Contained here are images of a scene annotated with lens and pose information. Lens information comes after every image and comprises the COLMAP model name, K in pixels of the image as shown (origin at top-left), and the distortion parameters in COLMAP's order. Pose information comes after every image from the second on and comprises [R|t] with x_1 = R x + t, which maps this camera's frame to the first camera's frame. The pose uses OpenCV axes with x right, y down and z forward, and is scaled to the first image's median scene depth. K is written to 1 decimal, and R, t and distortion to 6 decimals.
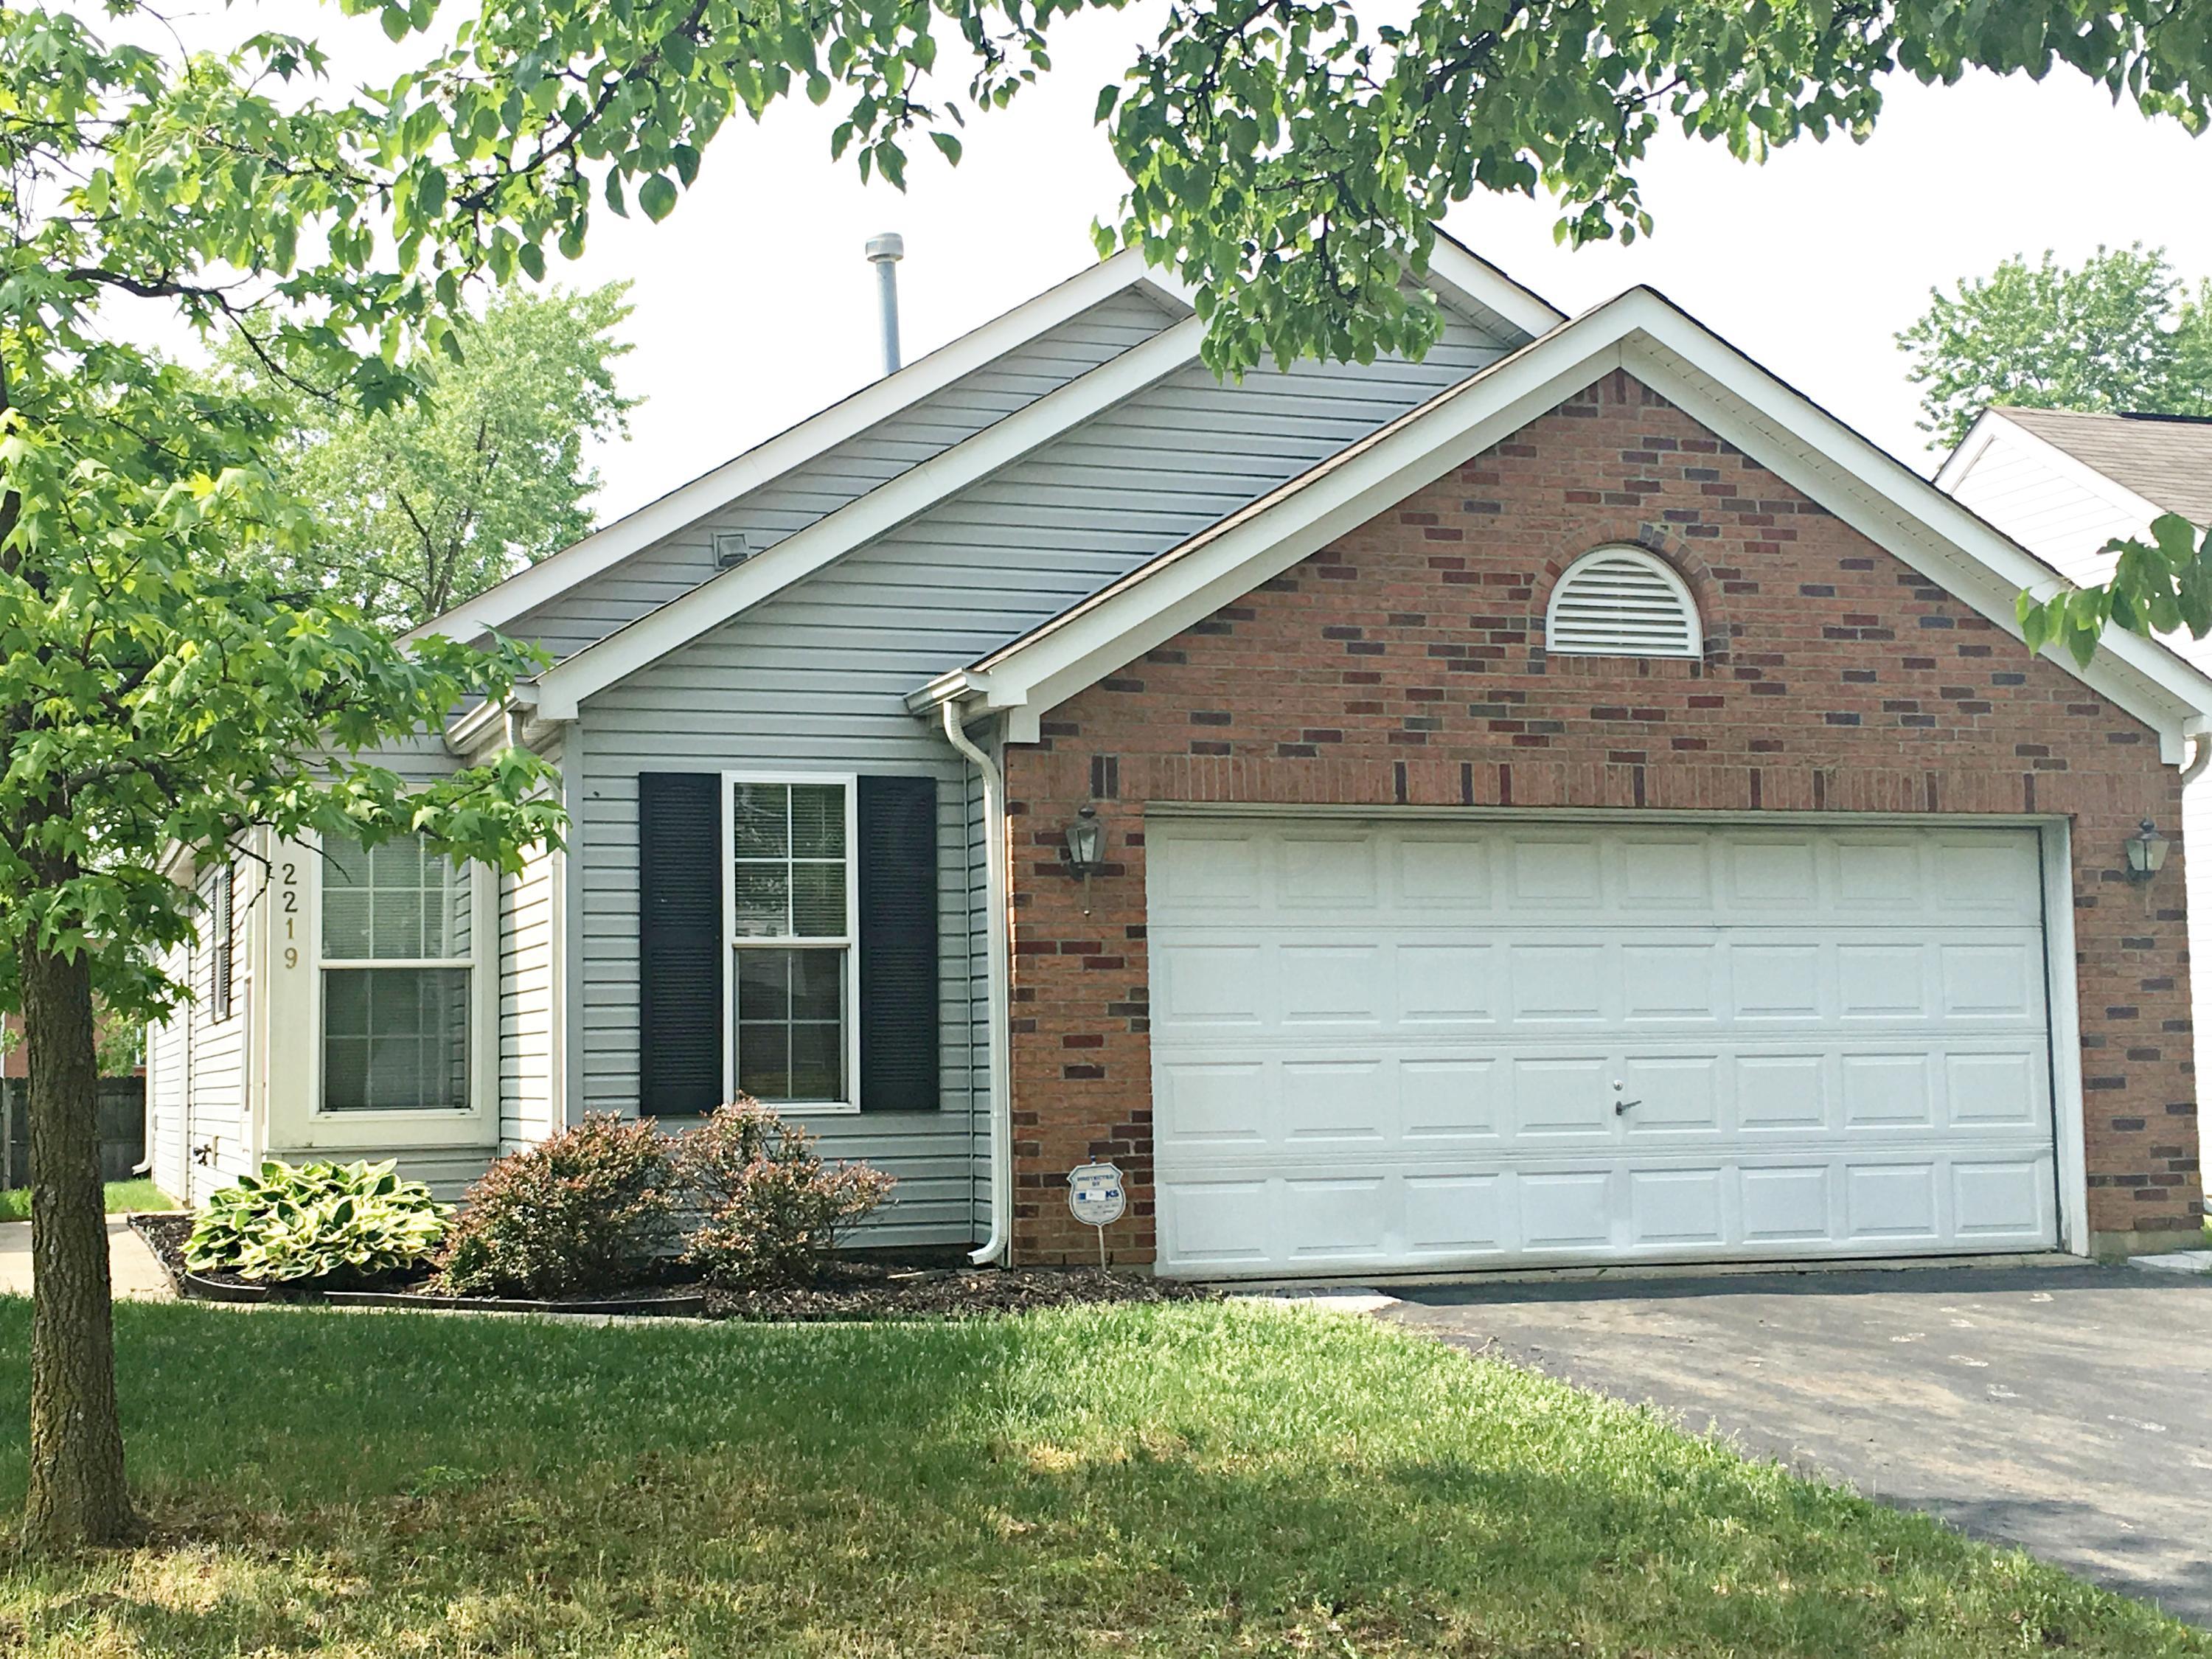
lens RADIAL K [[3109.9, 0, 1106.0], [0, 3109.9, 829.5], [0, 0, 1]] dist [-0.003721, -0.012526]
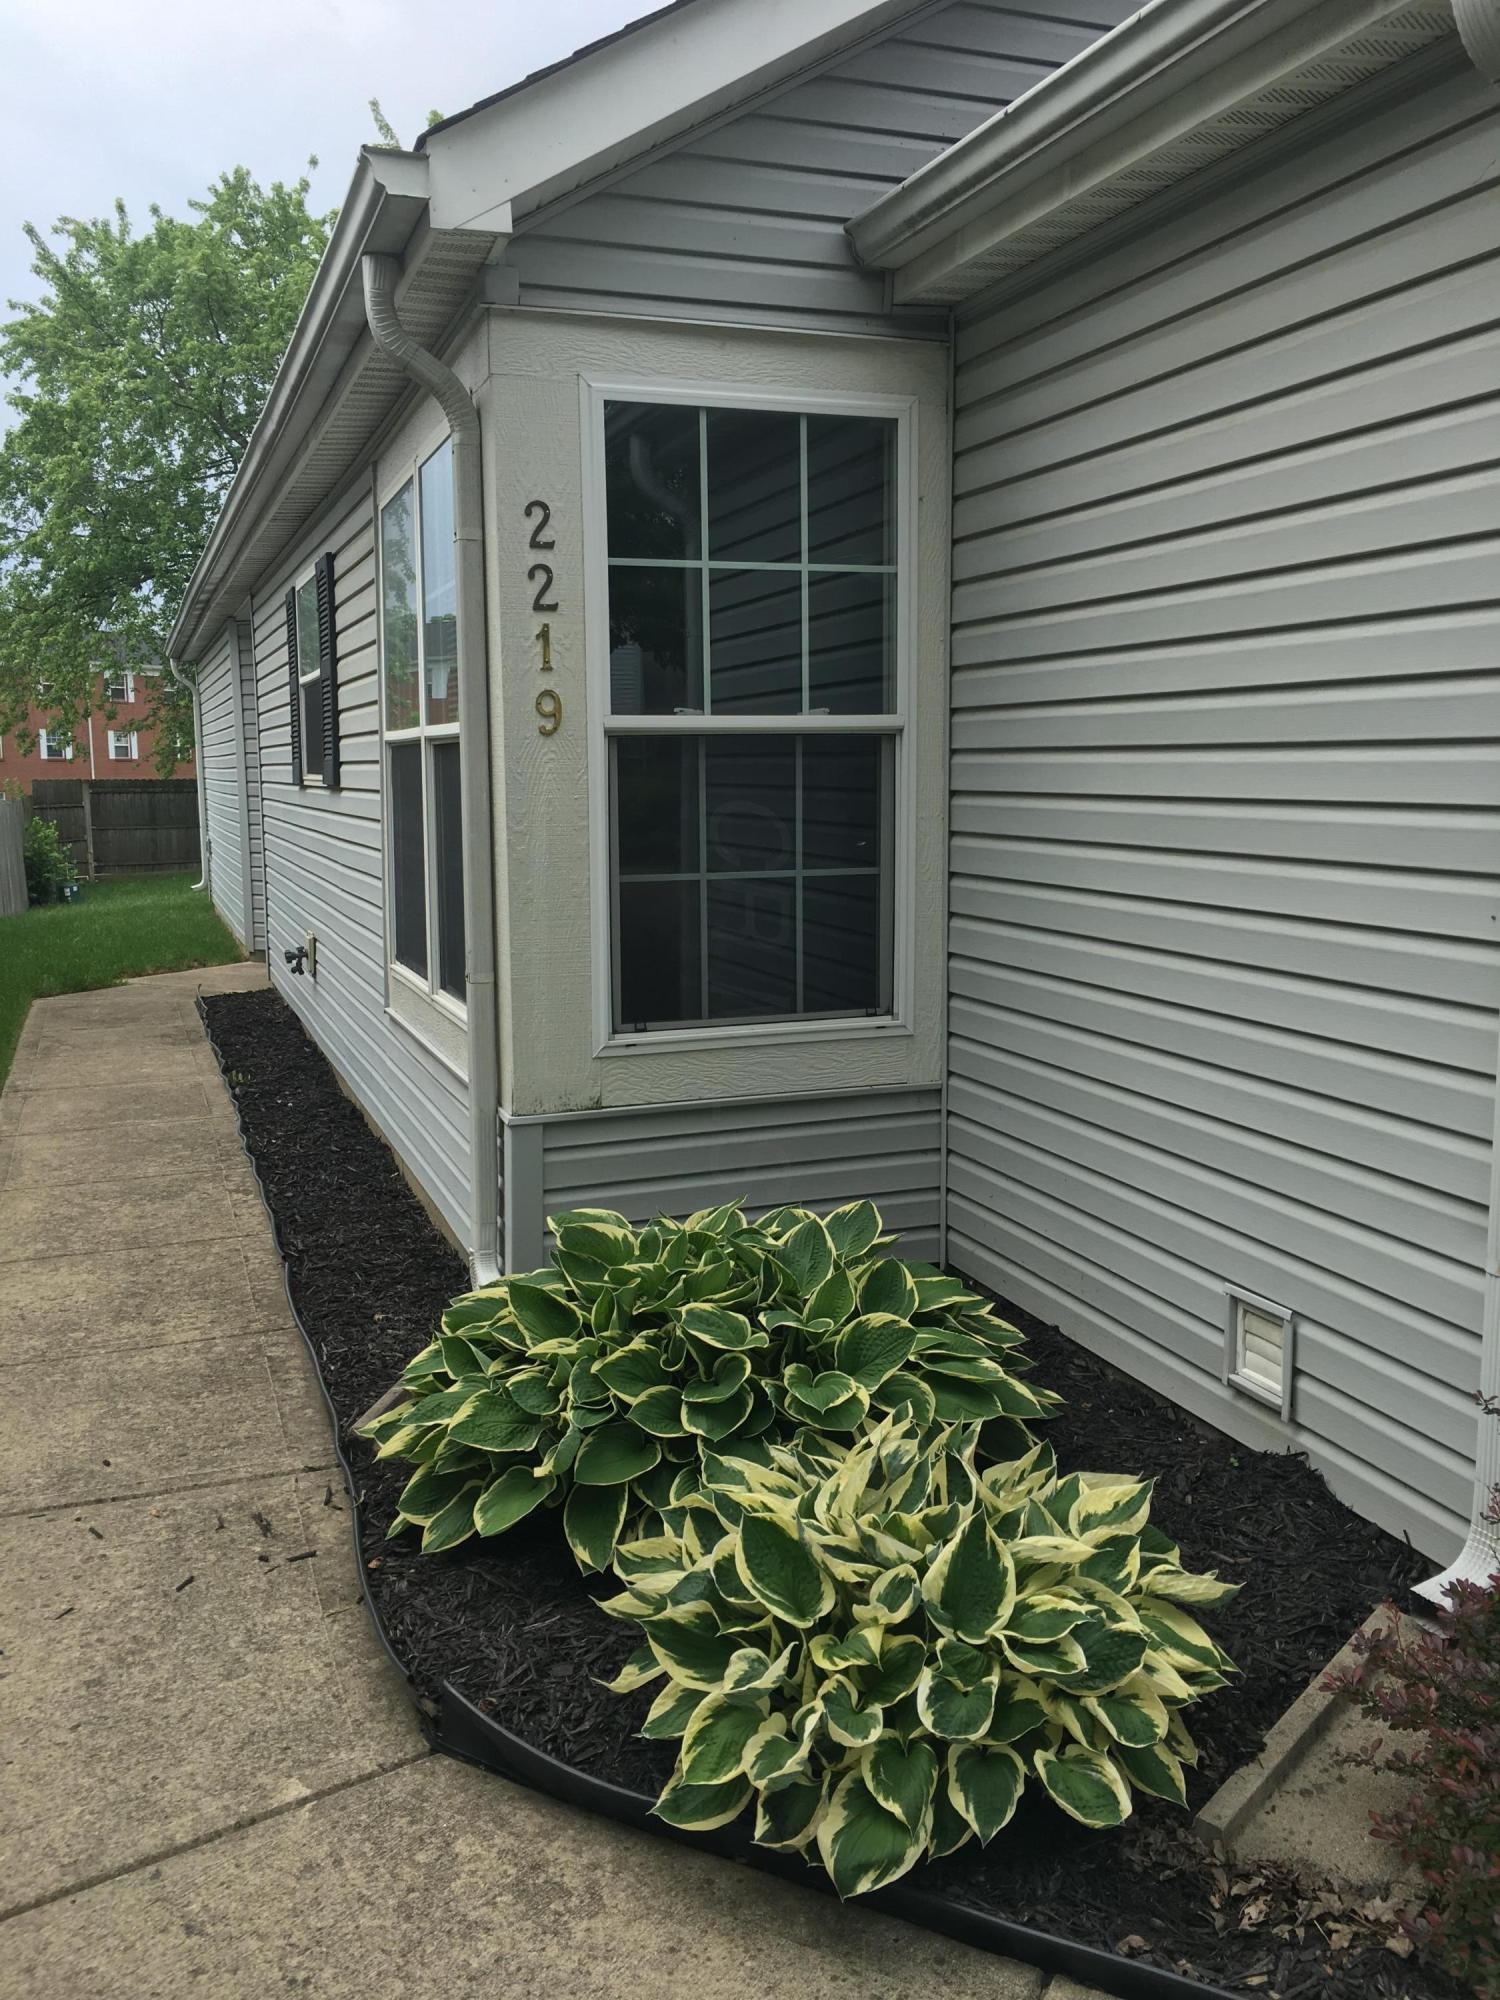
lens RADIAL K [[1689.2, 0, 750.0], [0, 1689.2, 1000.0], [0, 0, 1]] dist [0.005379, 0.001838]
pose [[0.999726, 0.003661, 0.023104, -0.233981], [-0.008679, 0.975225, 0.221046, 0.026666], [-0.021723, -0.221186, 0.974990, 0.731616]]
